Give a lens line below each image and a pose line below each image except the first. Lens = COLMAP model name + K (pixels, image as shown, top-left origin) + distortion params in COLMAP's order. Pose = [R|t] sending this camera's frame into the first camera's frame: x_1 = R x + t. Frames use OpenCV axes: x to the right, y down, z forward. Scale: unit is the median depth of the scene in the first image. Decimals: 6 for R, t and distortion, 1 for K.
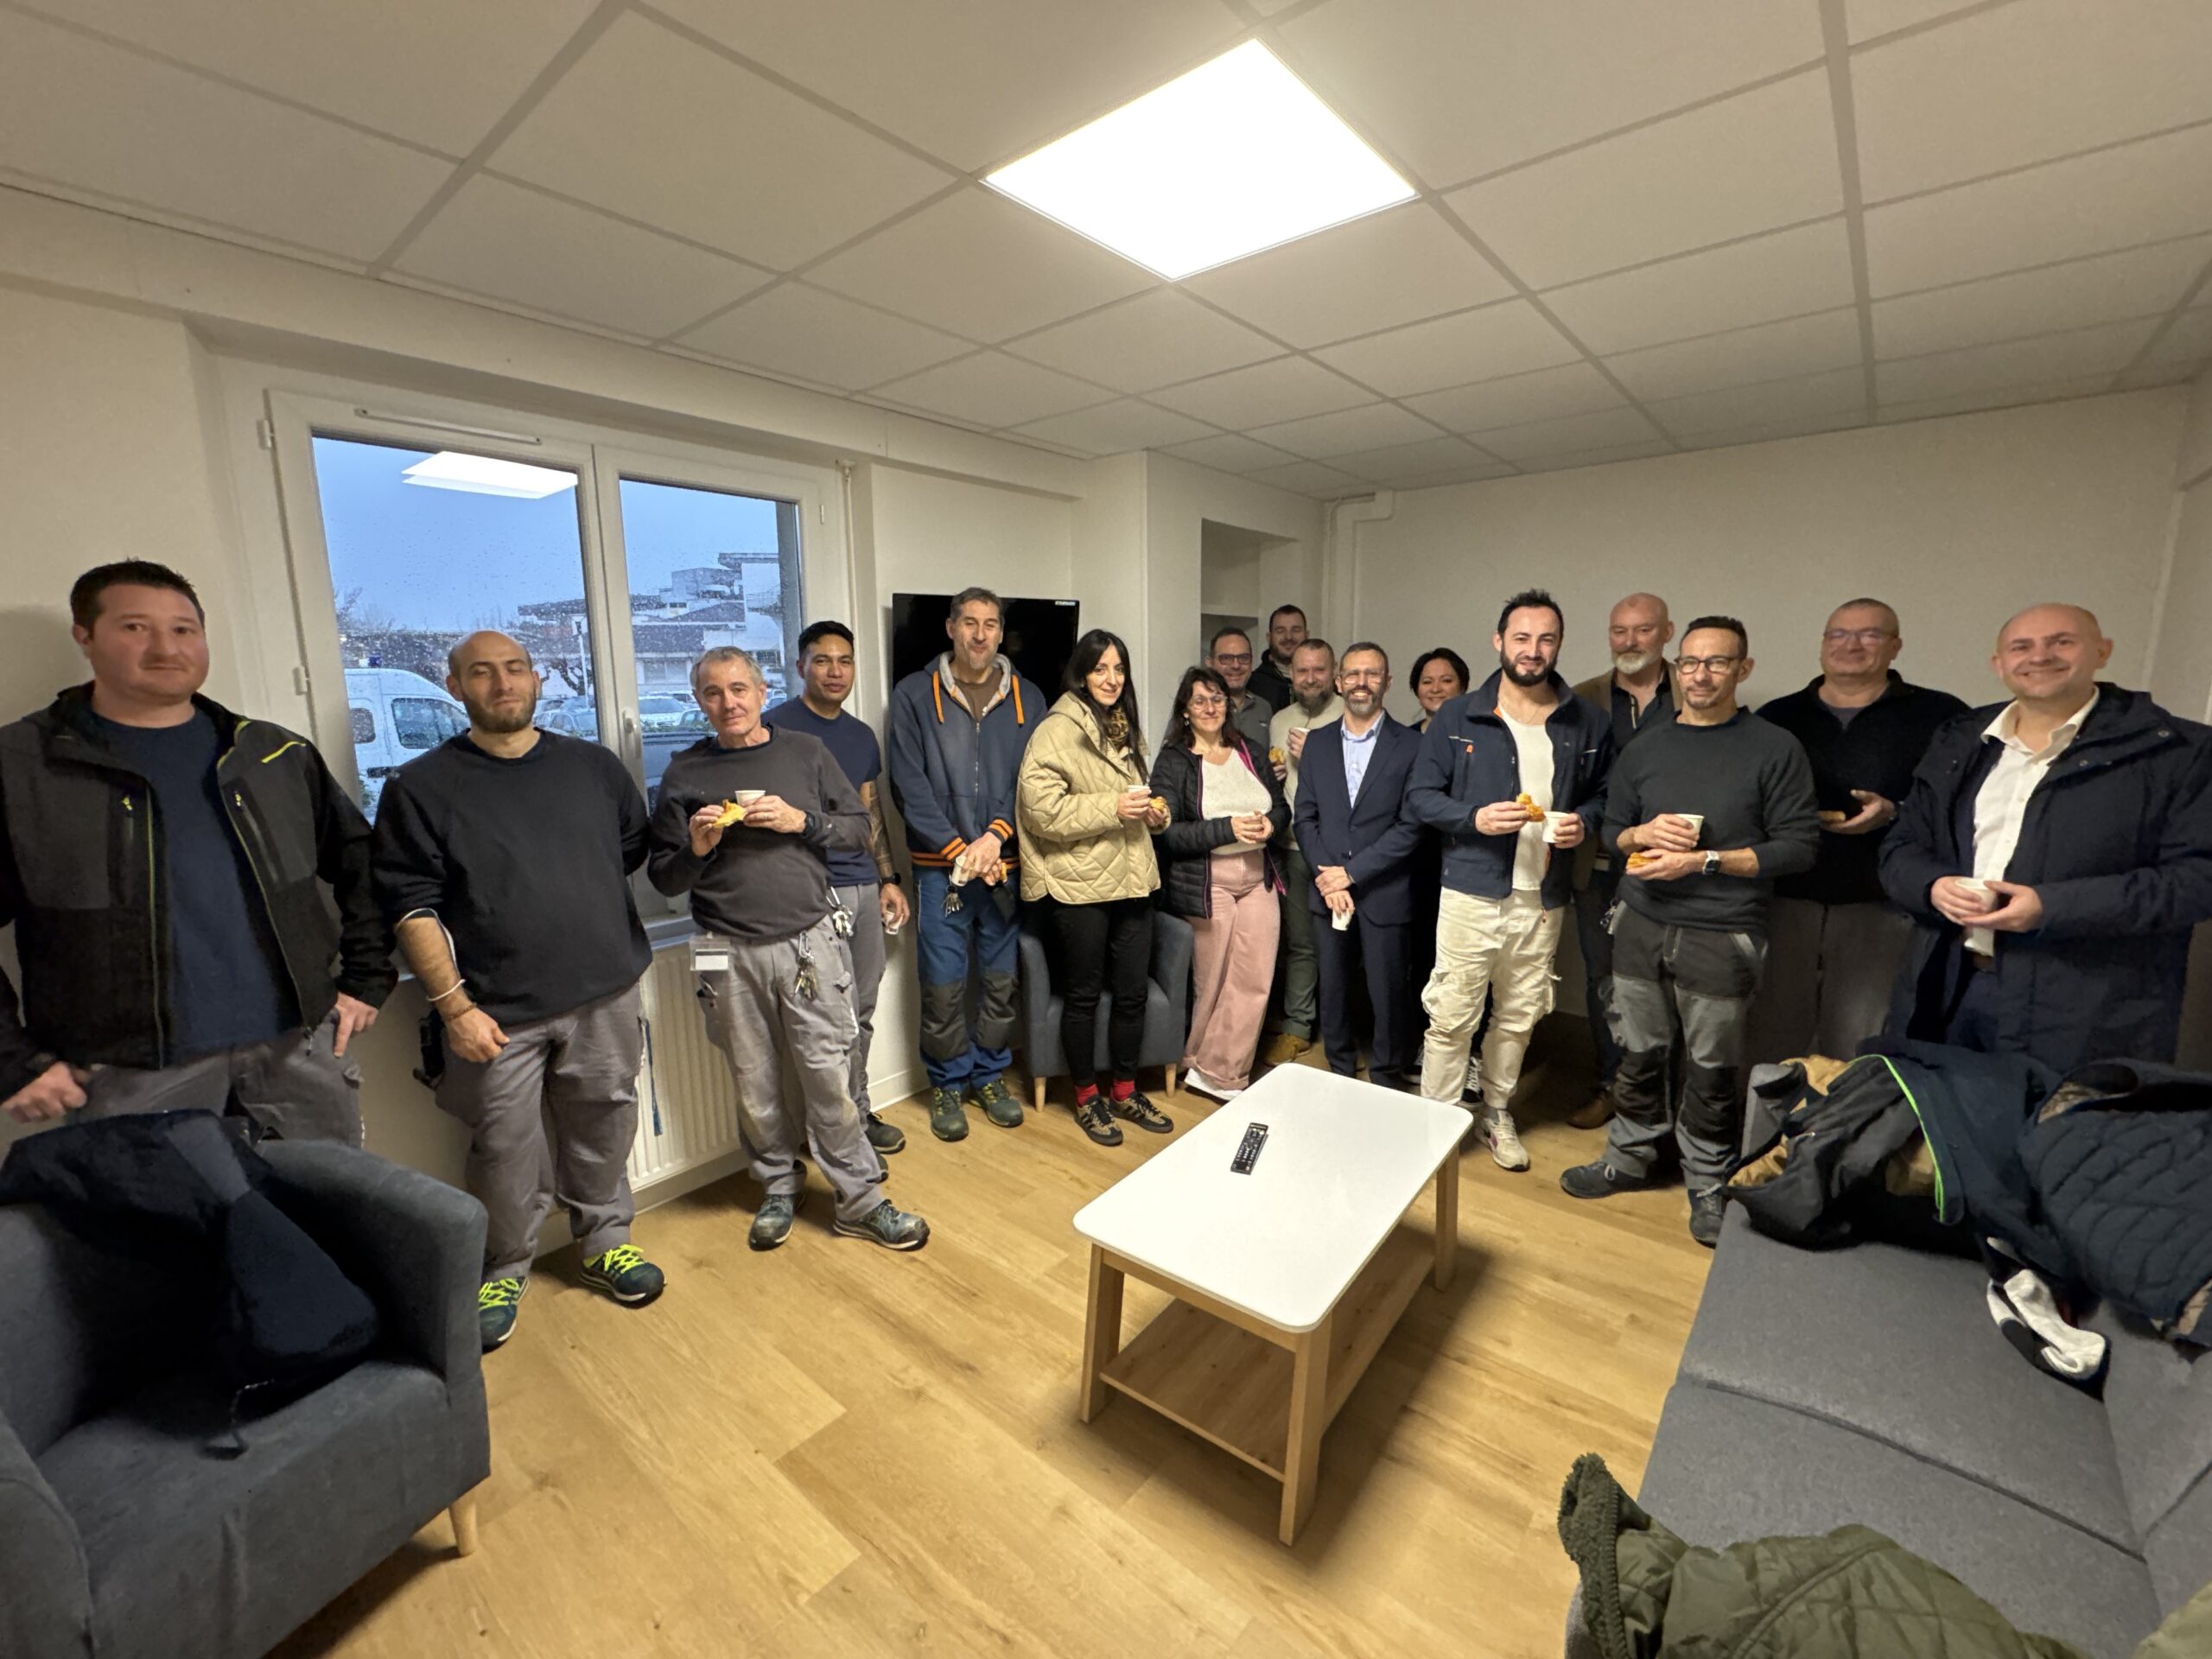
lens RADIAL K [[927.8, 0, 1106.0], [0, 927.8, 829.5], [0, 0, 1]] dist [0.000869, 0.000269]
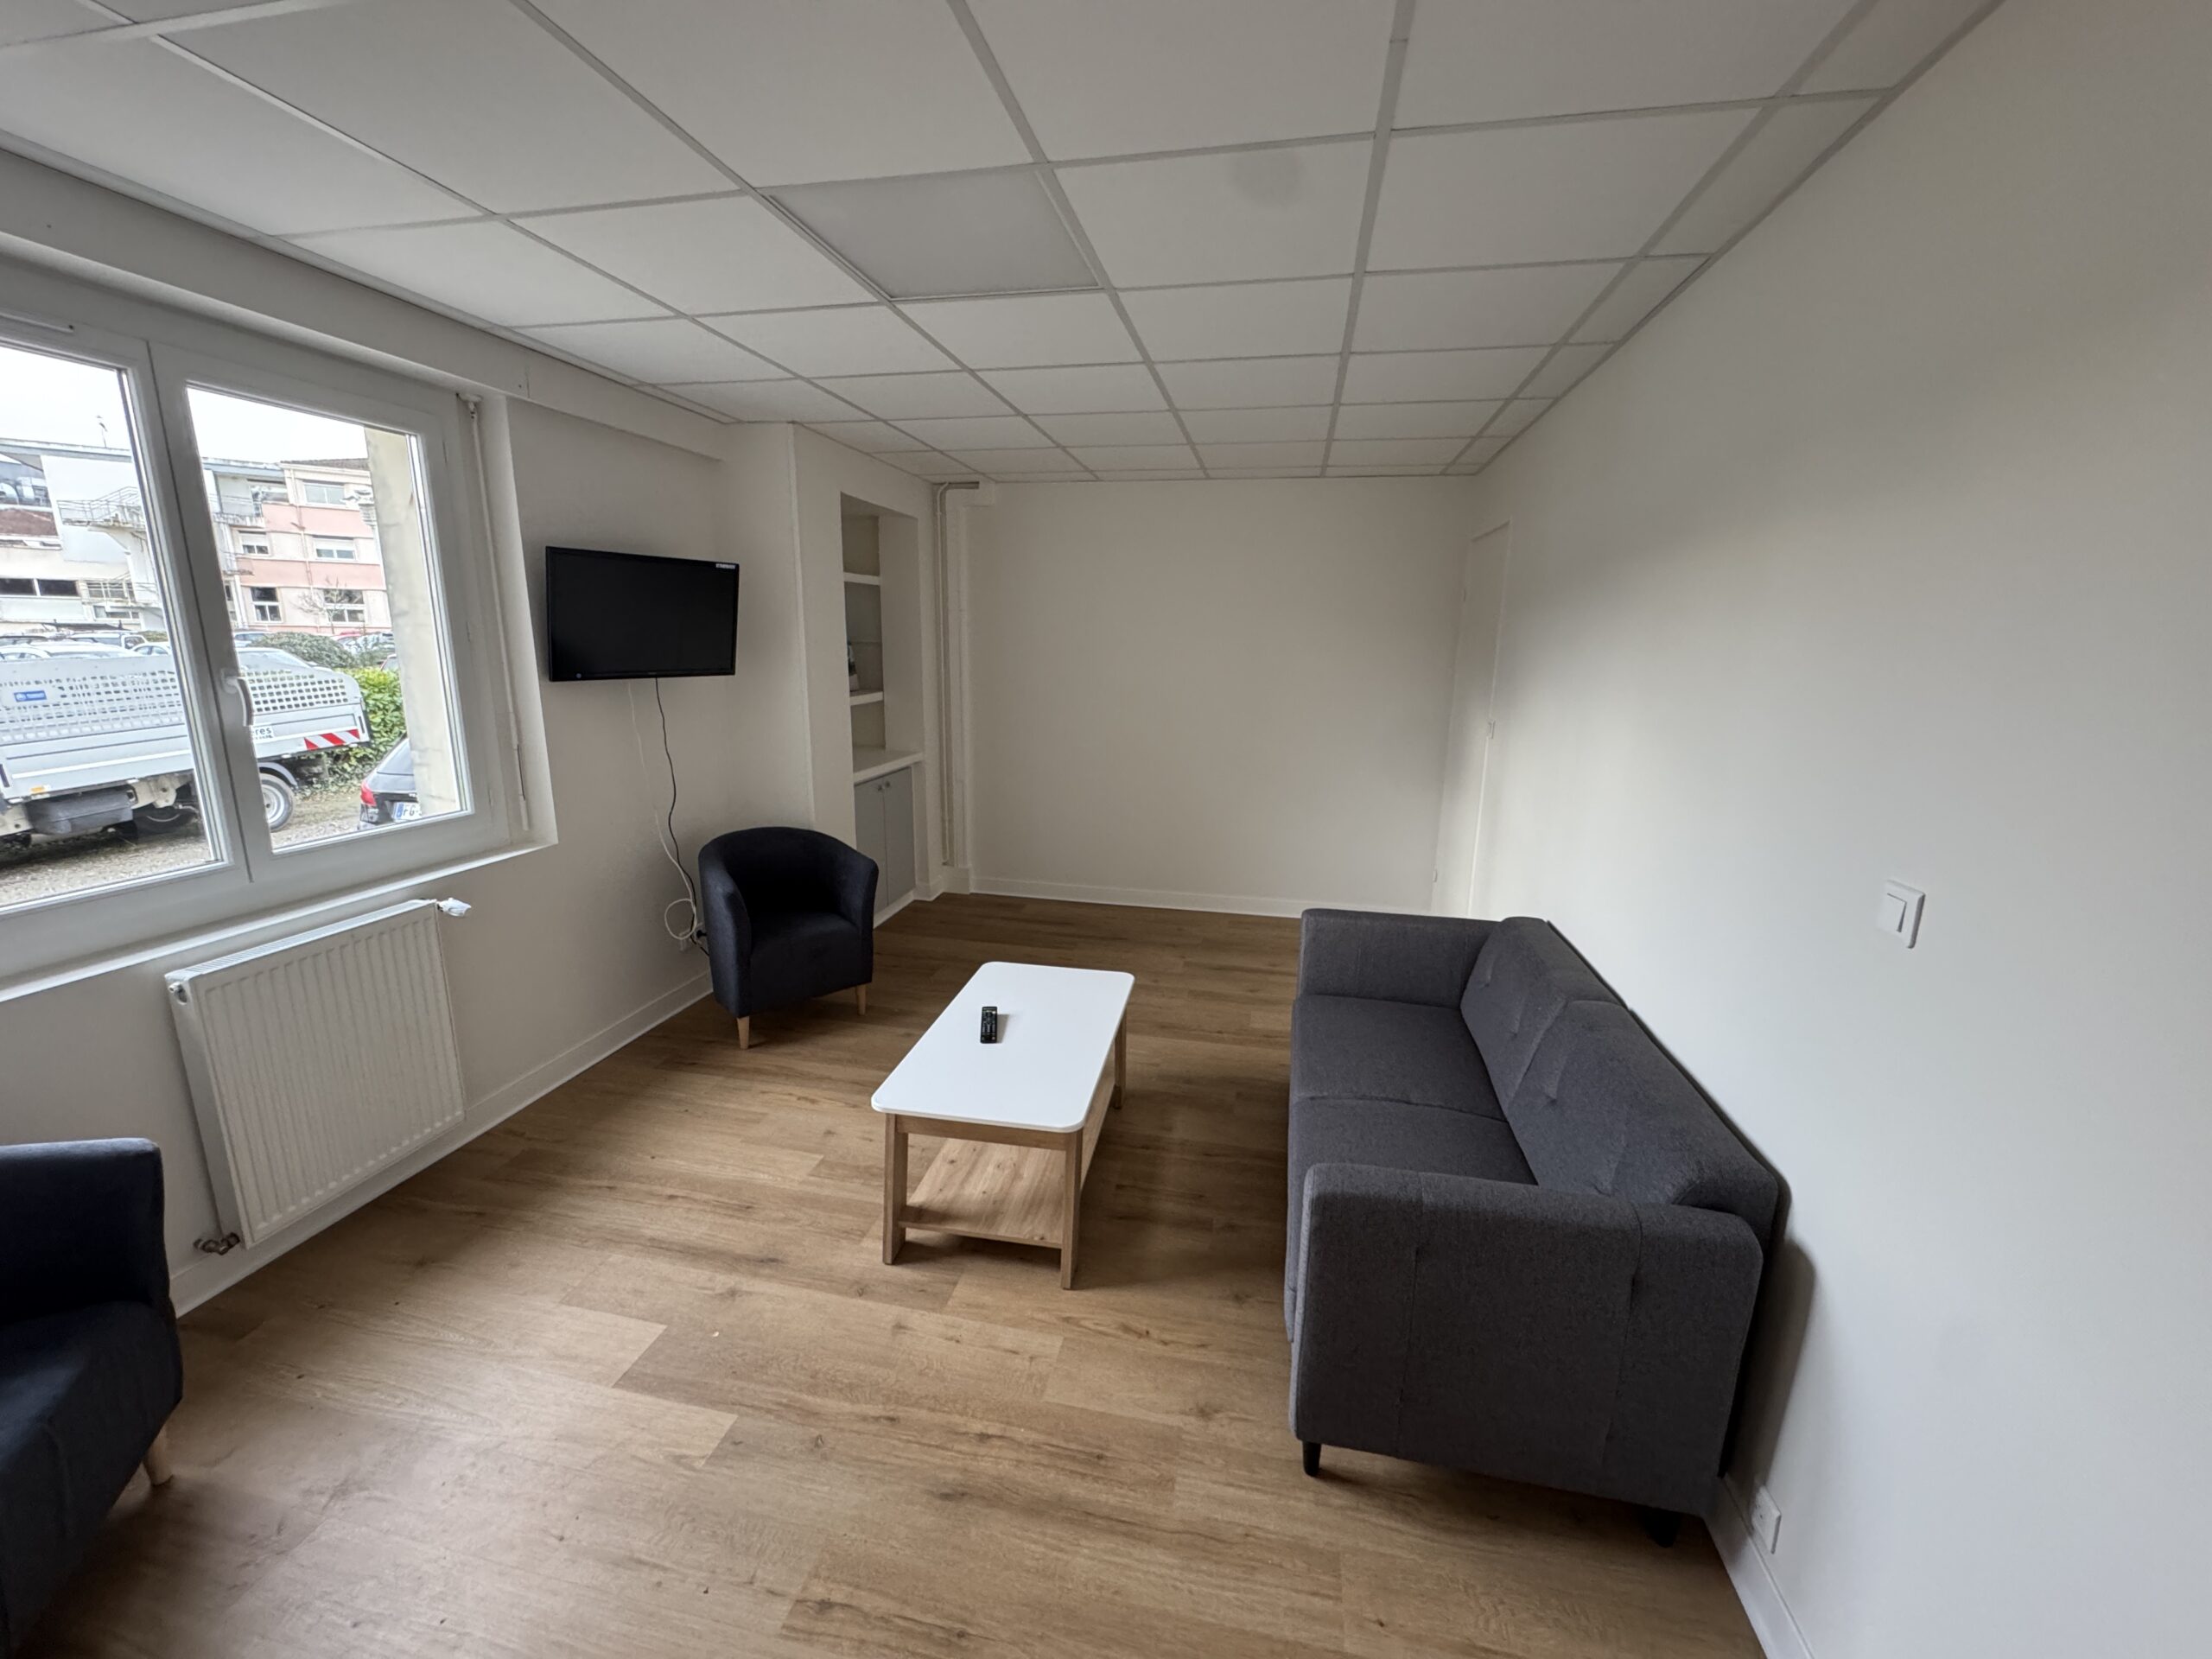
lens RADIAL K [[879.9, 0, 1106.0], [0, 879.9, 829.5], [0, 0, 1]] dist [0.000352, 0.000064]
pose [[0.880849, -0.077907, 0.466943, -0.237389], [0.052605, 0.996365, 0.067004, 0.007180], [-0.470466, -0.034457, 0.881745, -0.111560]]
